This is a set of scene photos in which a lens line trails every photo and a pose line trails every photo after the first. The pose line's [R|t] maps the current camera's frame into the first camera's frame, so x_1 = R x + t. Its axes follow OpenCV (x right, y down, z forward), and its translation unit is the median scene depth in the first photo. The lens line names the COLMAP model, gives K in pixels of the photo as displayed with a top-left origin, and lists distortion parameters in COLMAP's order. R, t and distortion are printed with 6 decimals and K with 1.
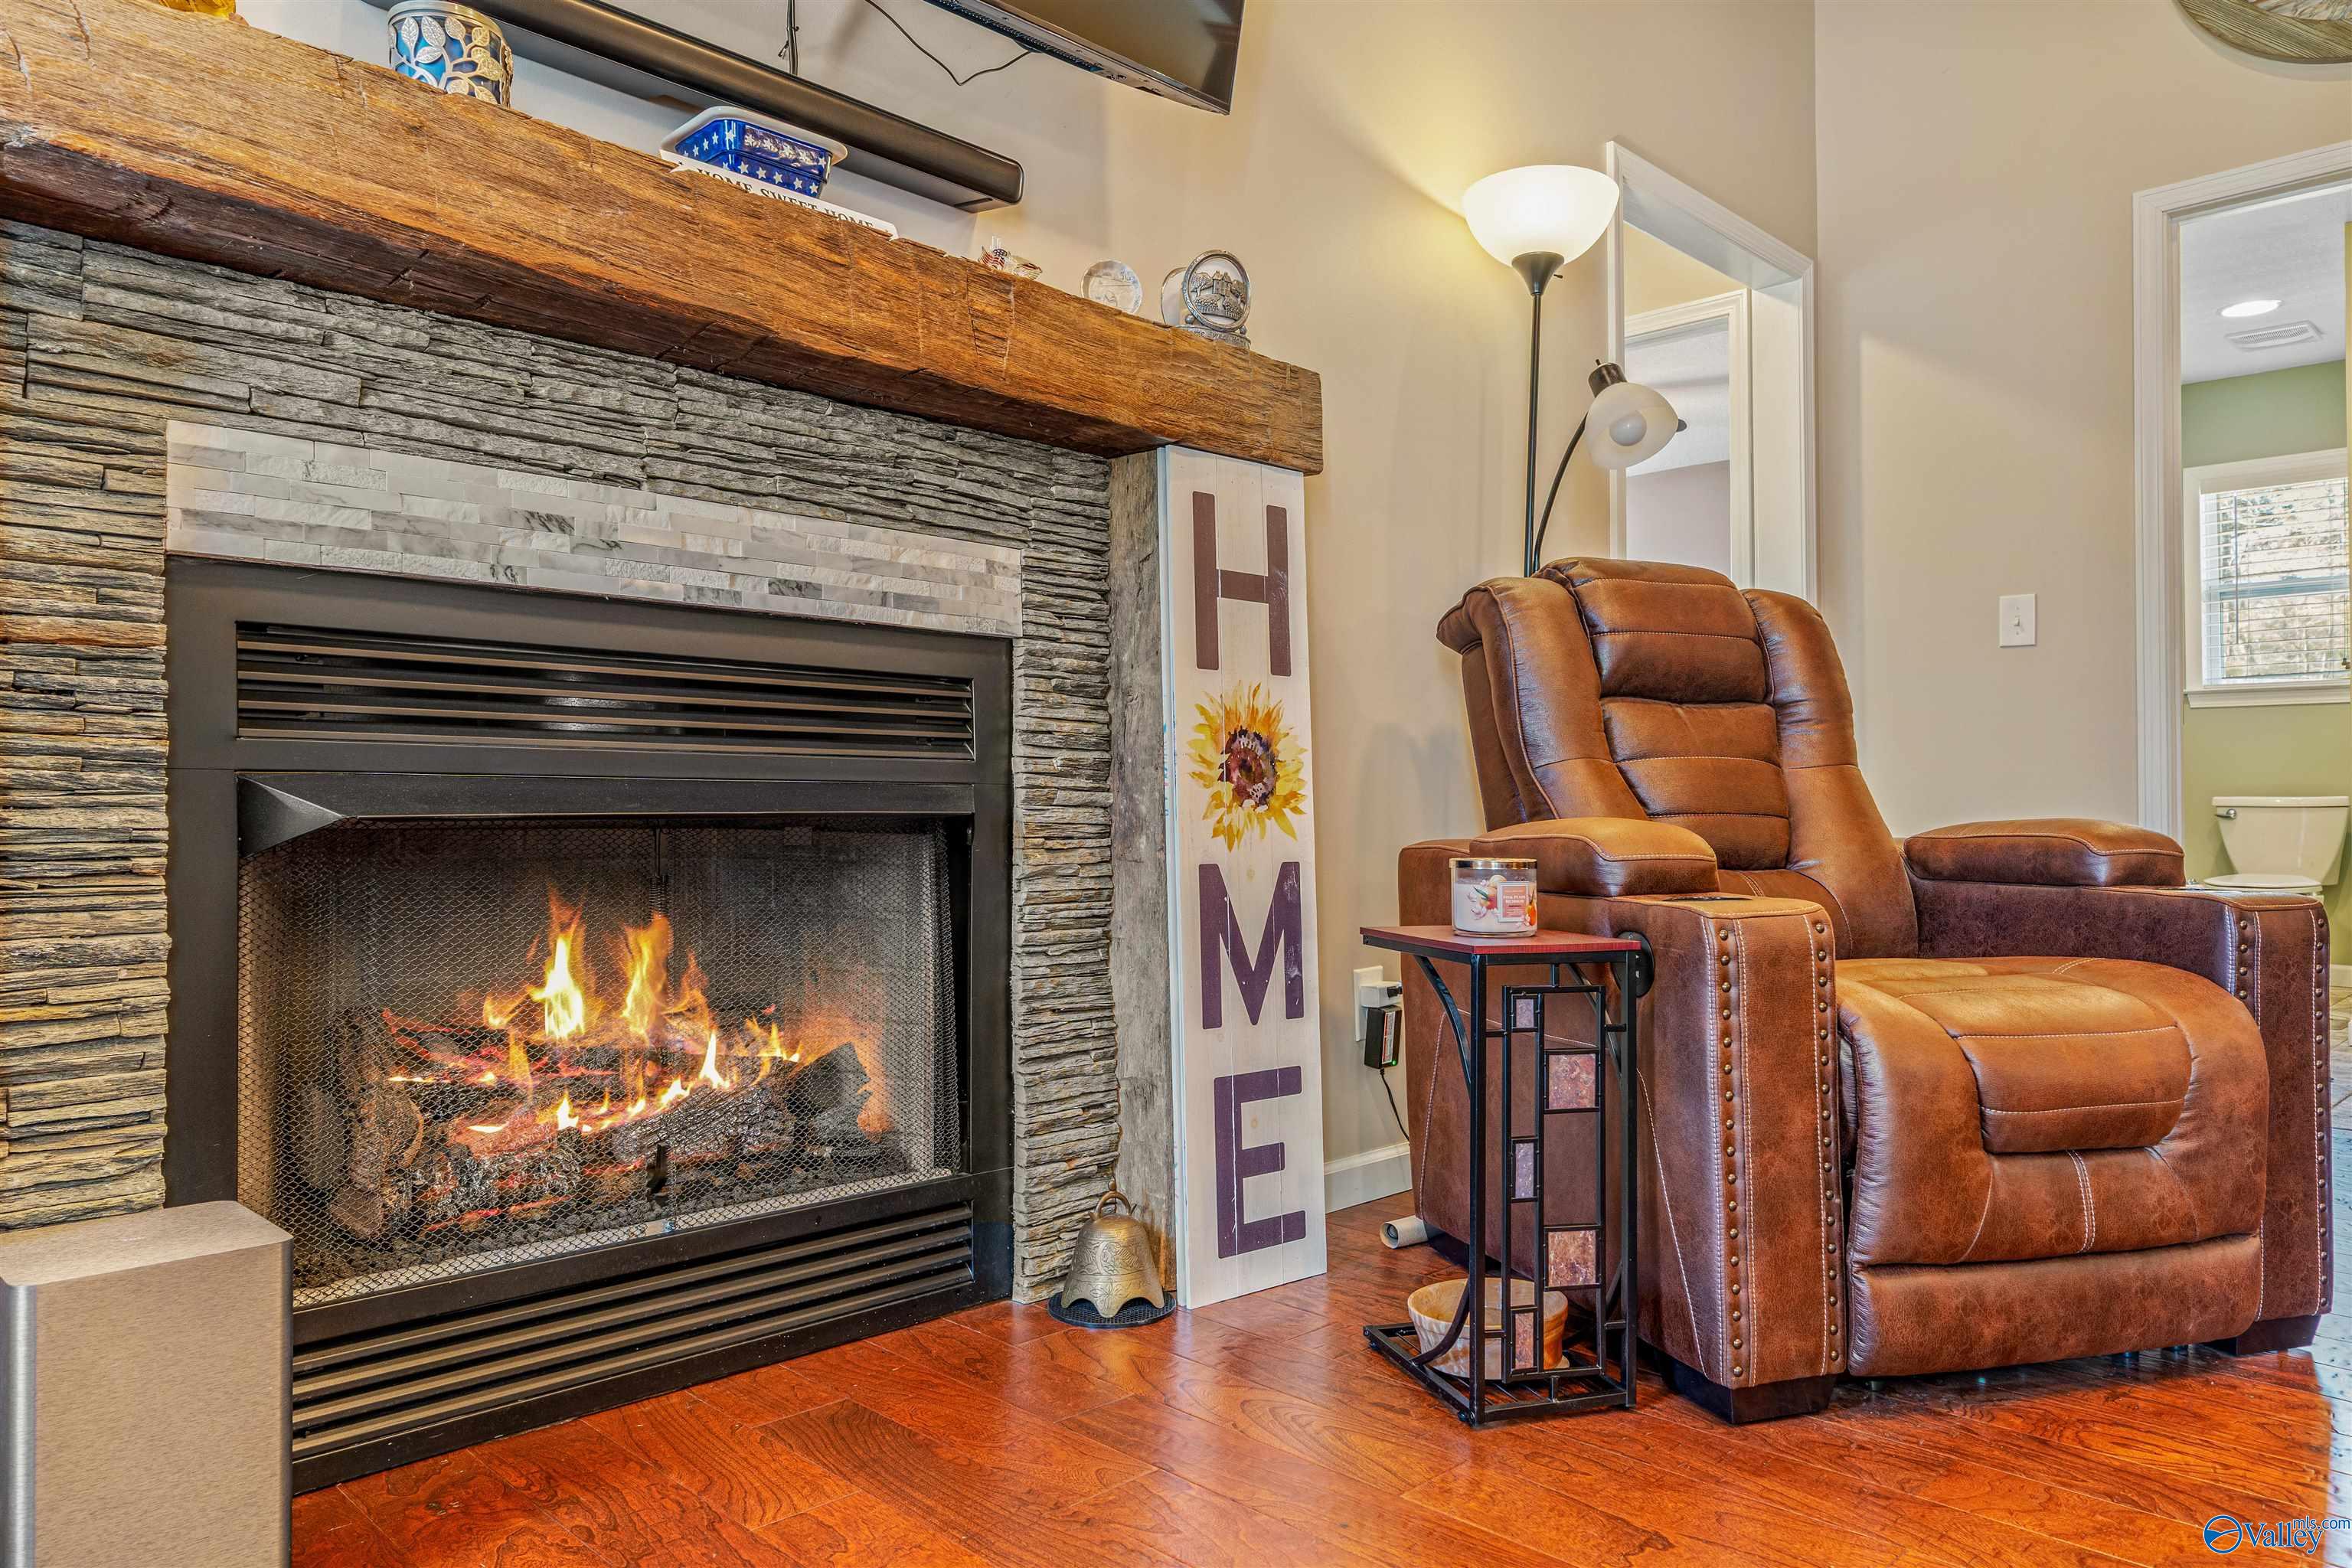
lens RADIAL K [[1560.6, 0, 1175.6], [0, 1560.6, 790.1], [0, 0, 1]] dist [-0.003521, -0.000505]
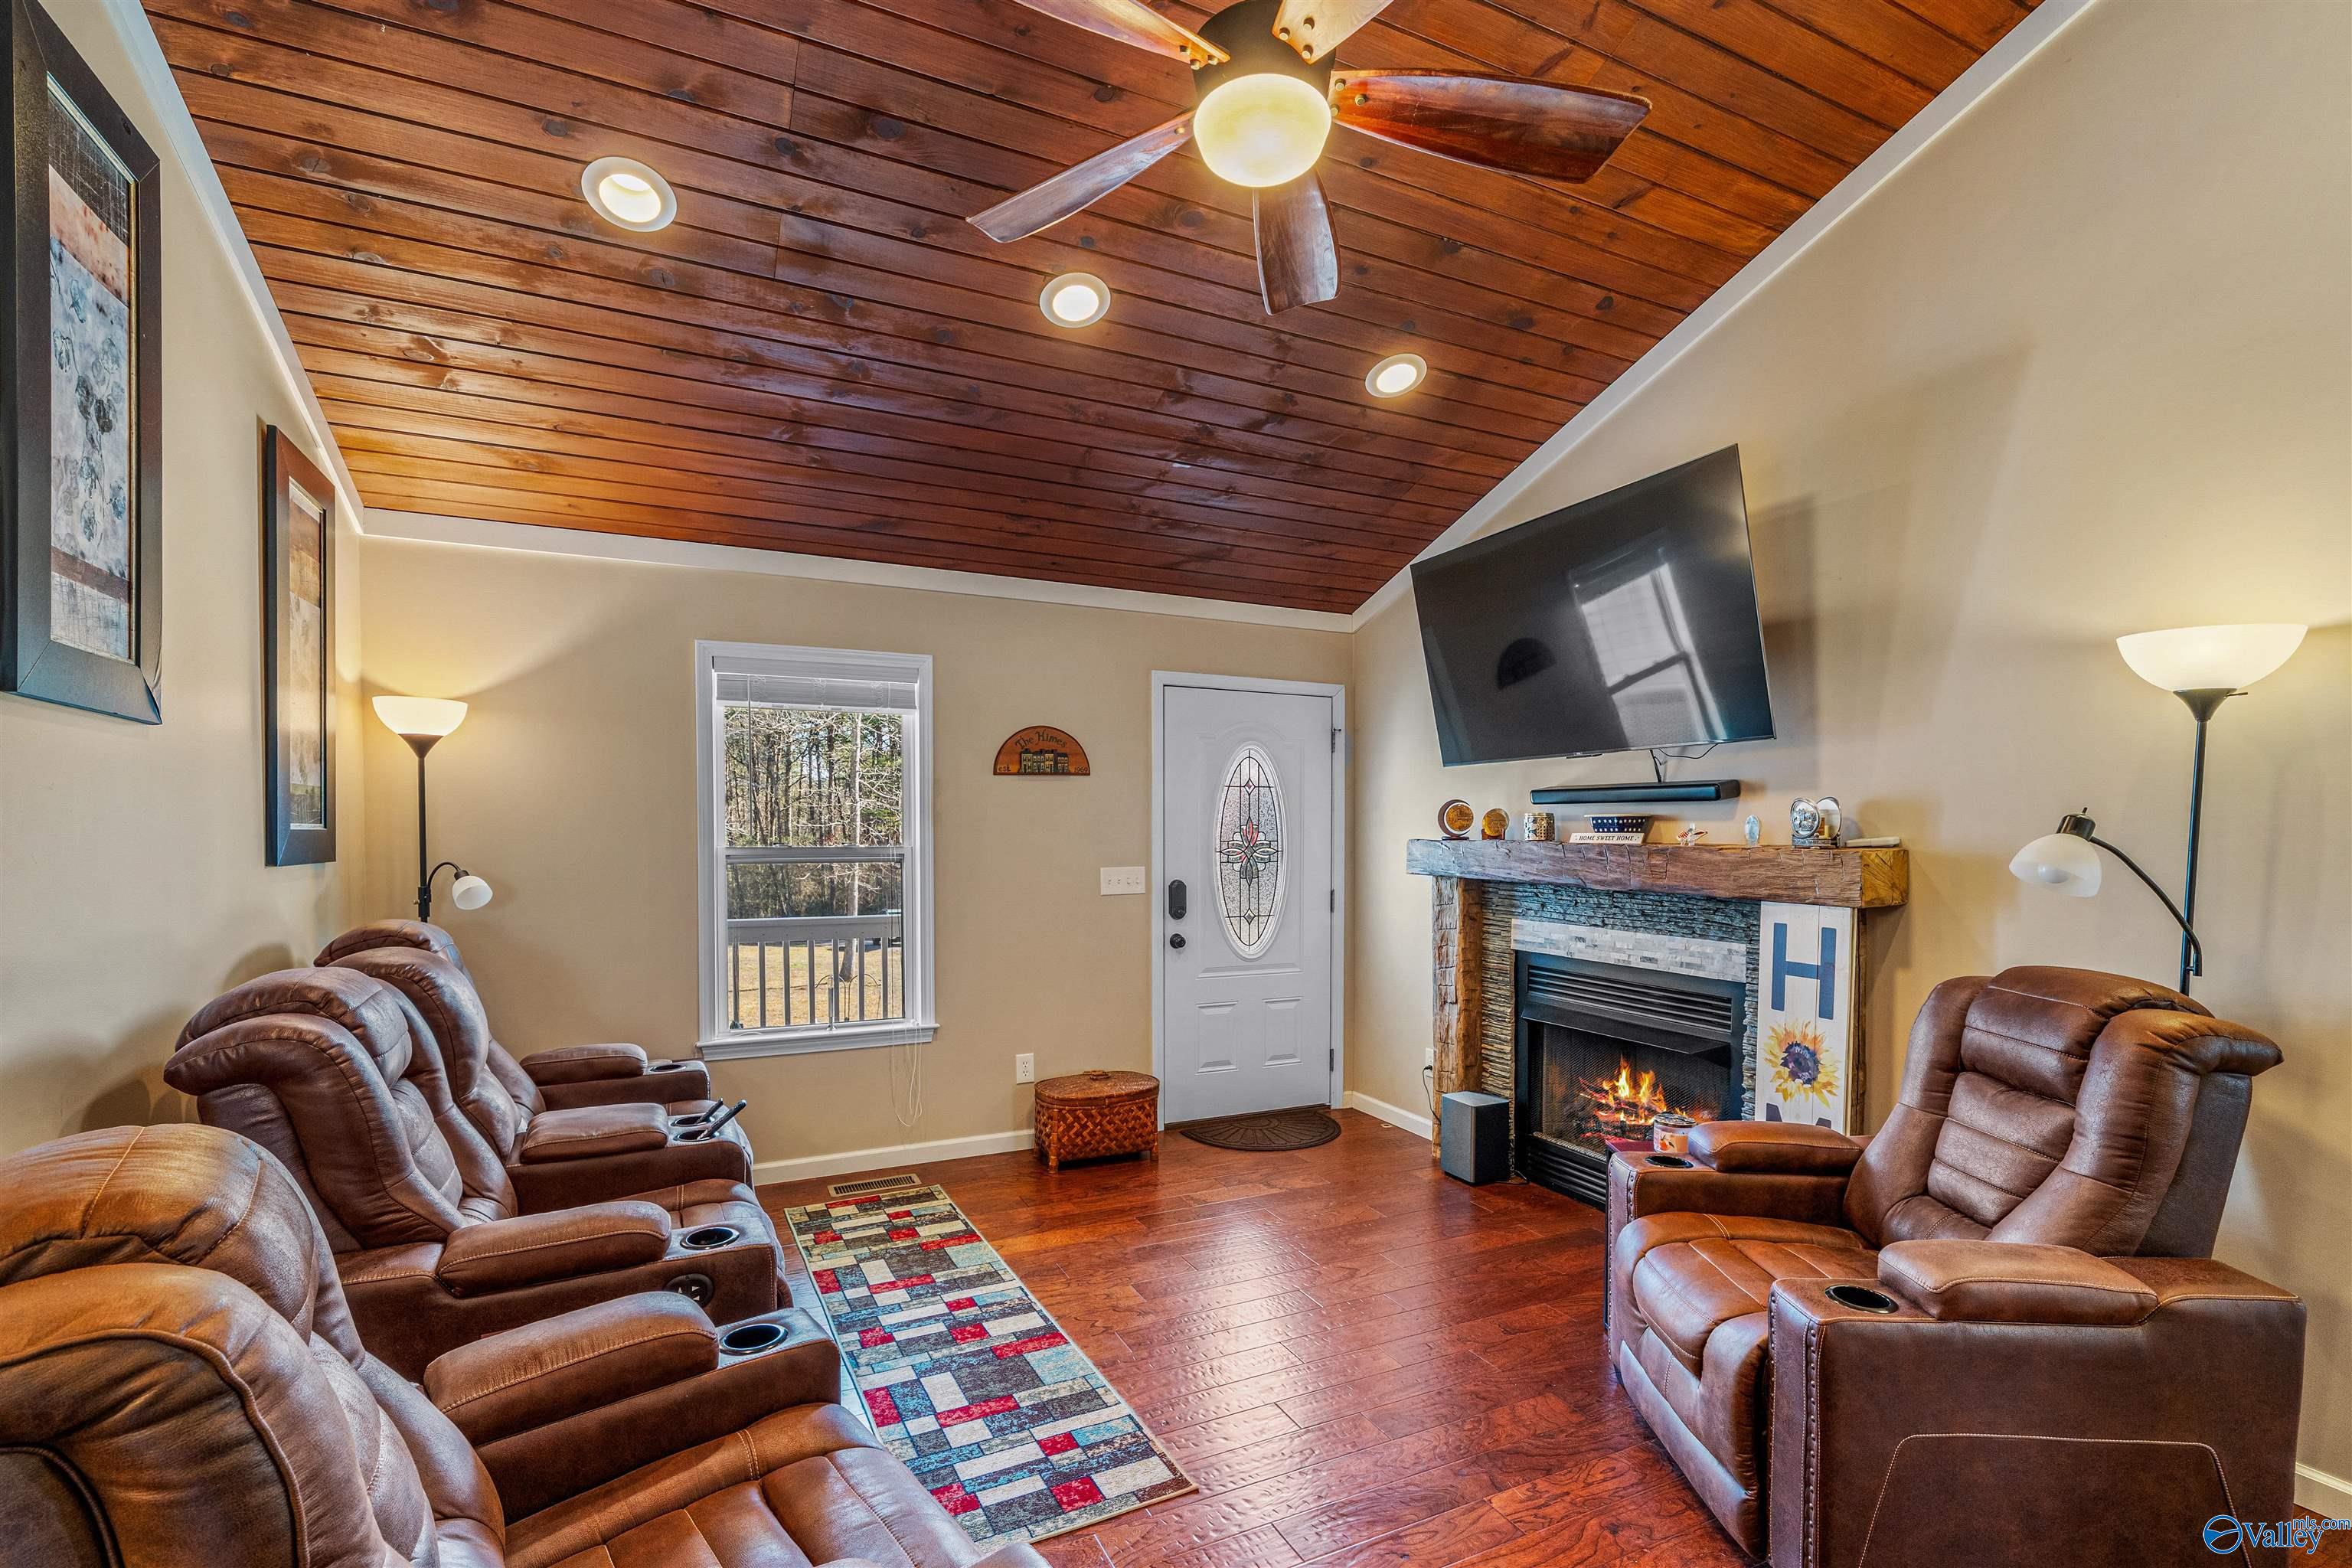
lens RADIAL K [[1029.5, 0, 1170.6], [0, 1029.5, 790.4], [0, 0, 1]] dist [0.000967, 0.000256]
pose [[-0.347977, -0.036595, -0.936789, 1.599097], [0.007818, 0.999090, -0.041933, -0.318764], [0.937470, -0.021915, -0.347374, 0.729091]]
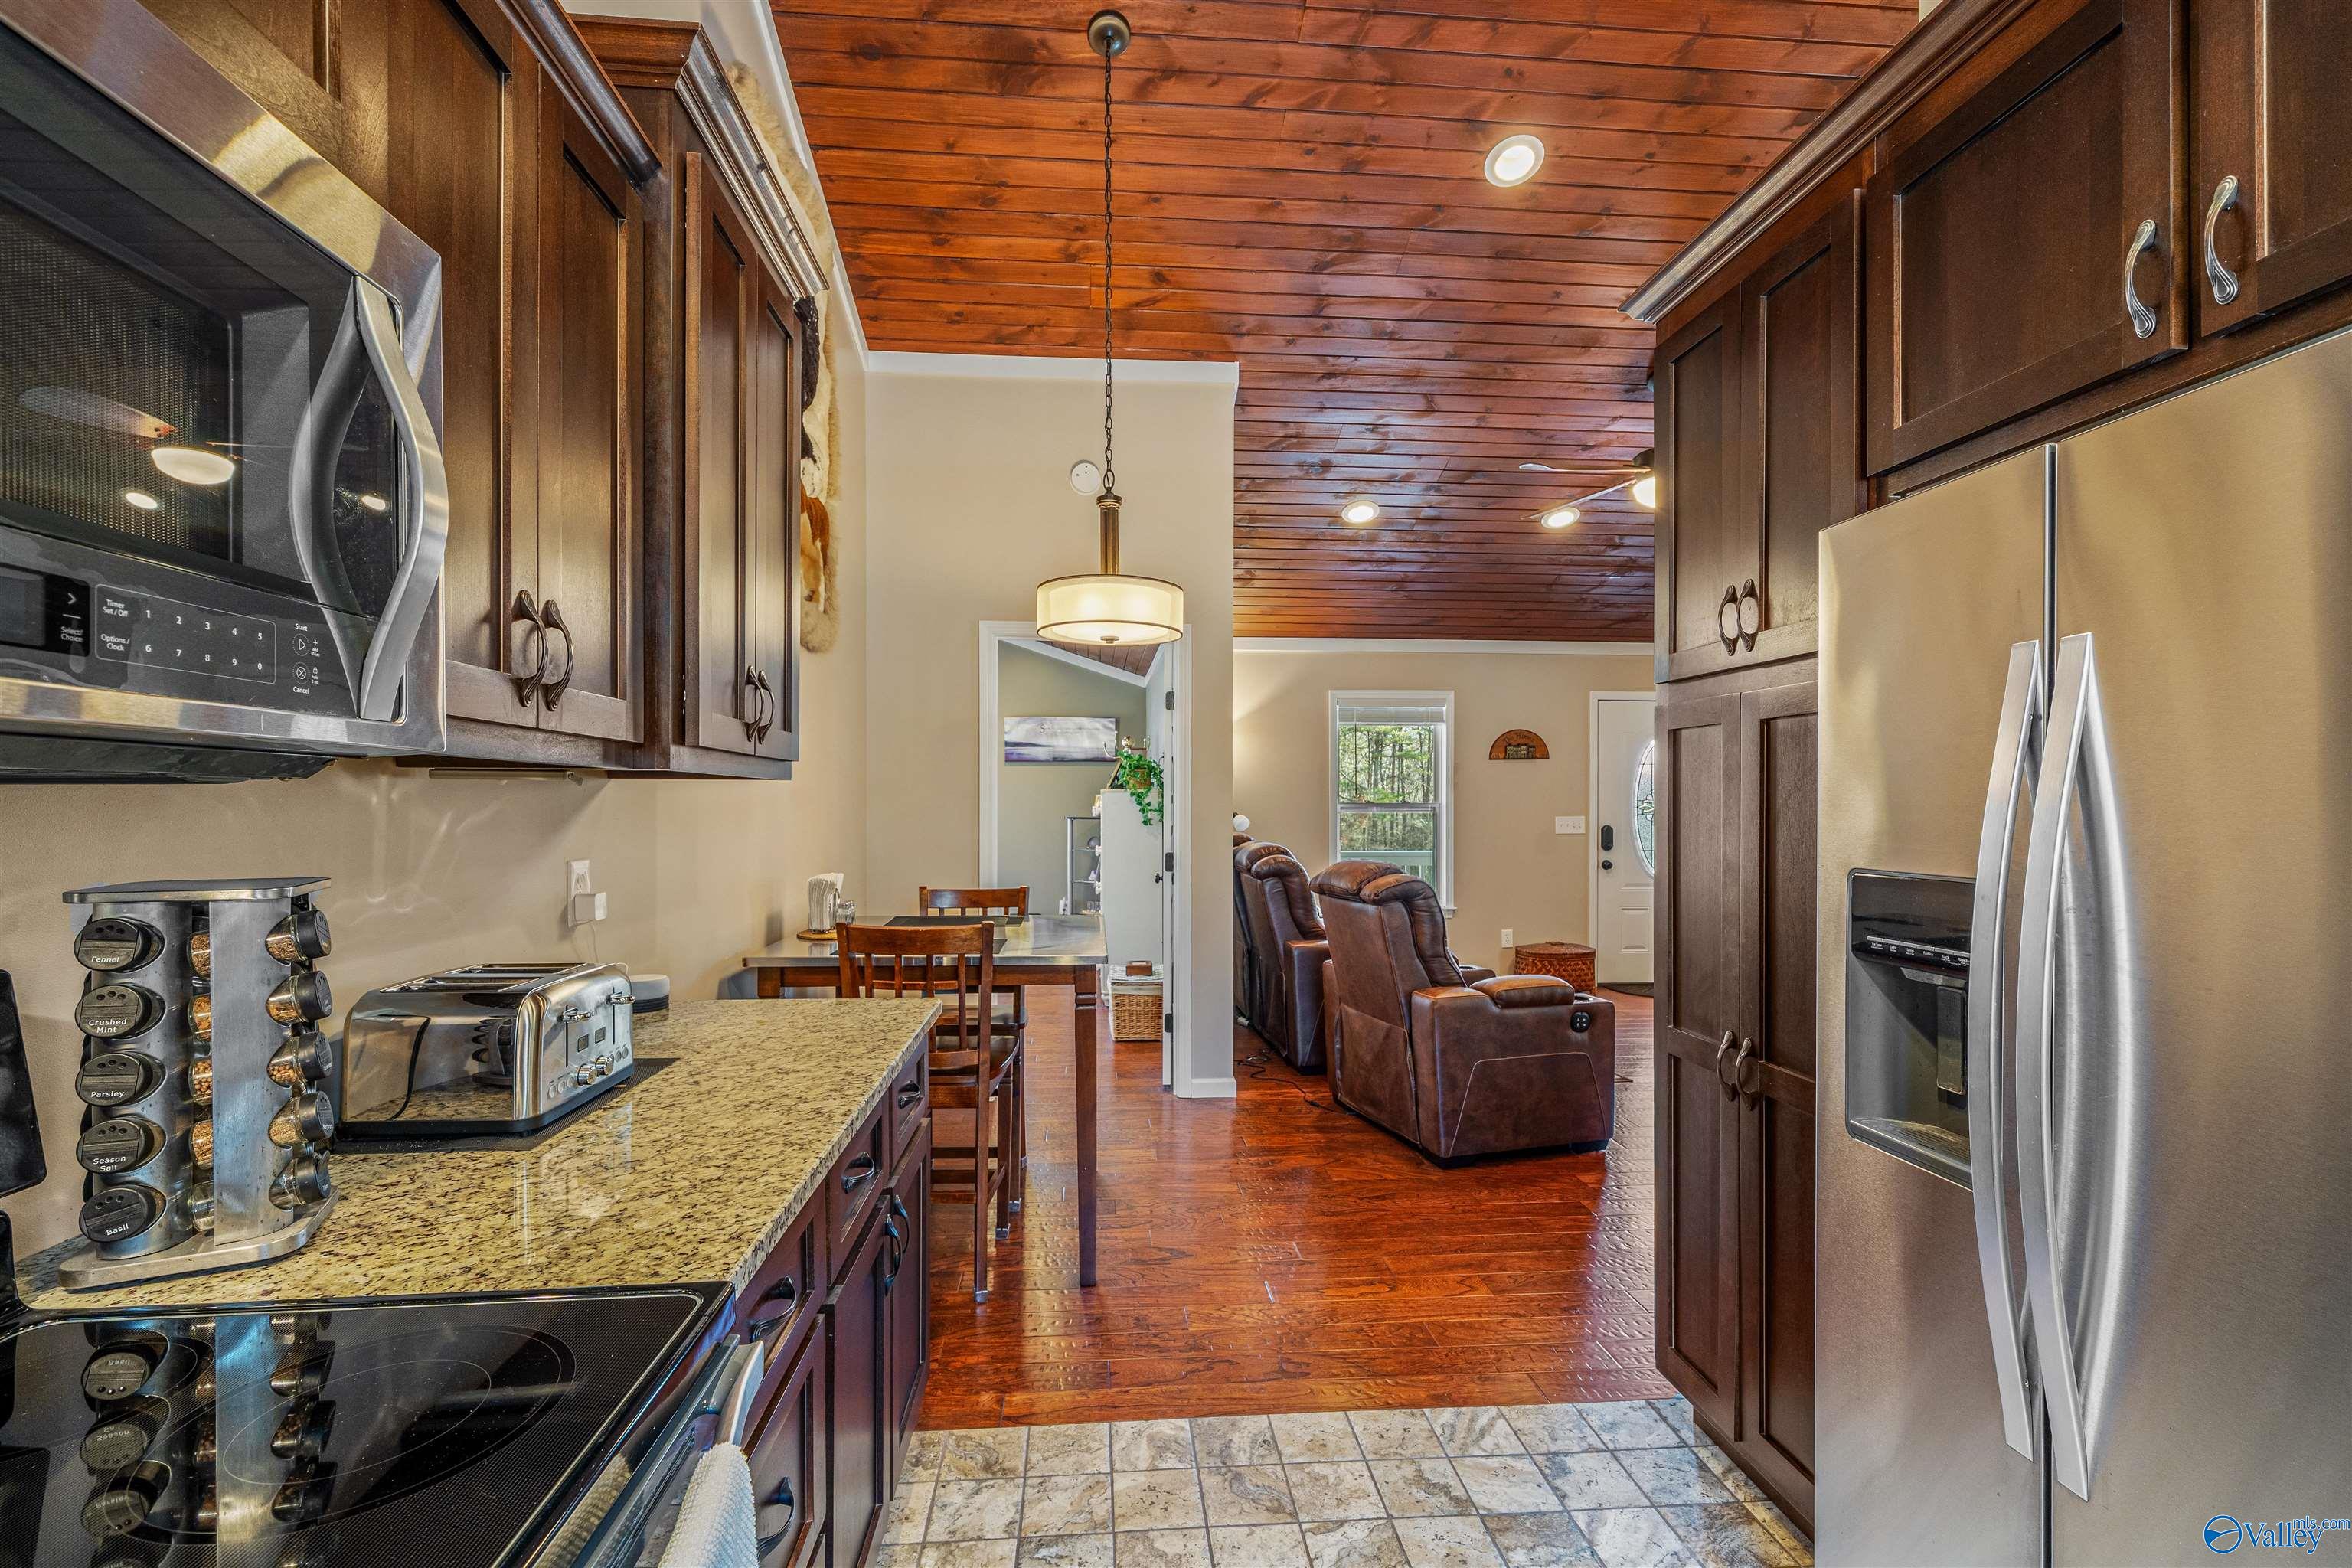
lens RADIAL K [[1029.5, 0, 1177.1], [0, 1029.5, 806.2], [0, 0, 1]] dist [0.000967, 0.000256]
pose [[-0.654701, 0.001707, -0.755886, 3.100114], [0.009898, 0.999931, -0.006315, -0.272984], [0.755823, -0.011616, -0.654673, 1.148347]]
